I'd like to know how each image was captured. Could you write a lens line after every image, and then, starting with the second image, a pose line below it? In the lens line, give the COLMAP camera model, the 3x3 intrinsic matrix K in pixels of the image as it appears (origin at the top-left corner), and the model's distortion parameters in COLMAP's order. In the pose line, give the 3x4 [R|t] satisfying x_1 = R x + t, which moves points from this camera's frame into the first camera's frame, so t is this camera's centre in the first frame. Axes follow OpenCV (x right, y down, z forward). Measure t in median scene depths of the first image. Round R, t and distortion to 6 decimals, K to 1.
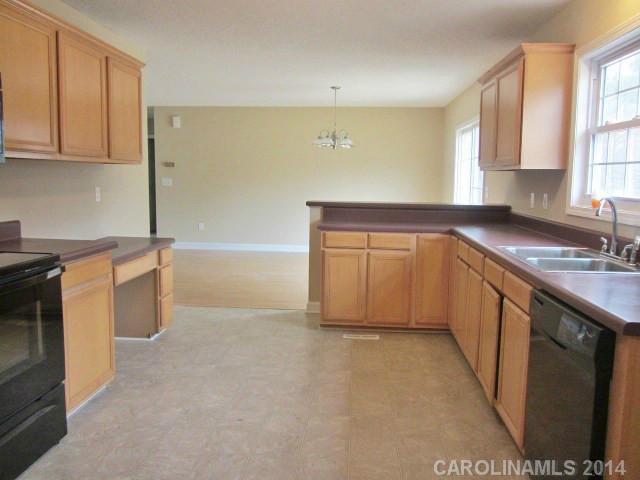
lens RADIAL K [[535.4, 0, 320.0], [0, 535.4, 240.0], [0, 0, 1]] dist [-0.037169, 0.002192]
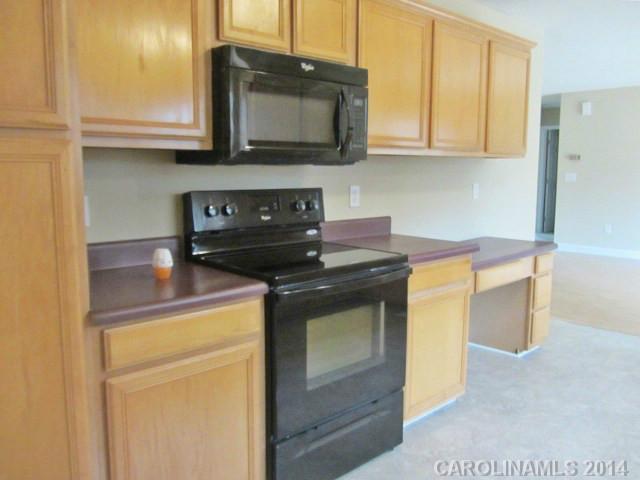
lens RADIAL K [[535.4, 0, 320.0], [0, 535.4, 240.0], [0, 0, 1]] dist [-0.037169, 0.002192]
pose [[0.735621, 0.071254, -0.673636, 0.027396], [-0.064278, 0.997308, 0.035298, -0.018682], [0.674337, 0.017334, 0.738220, 0.150300]]
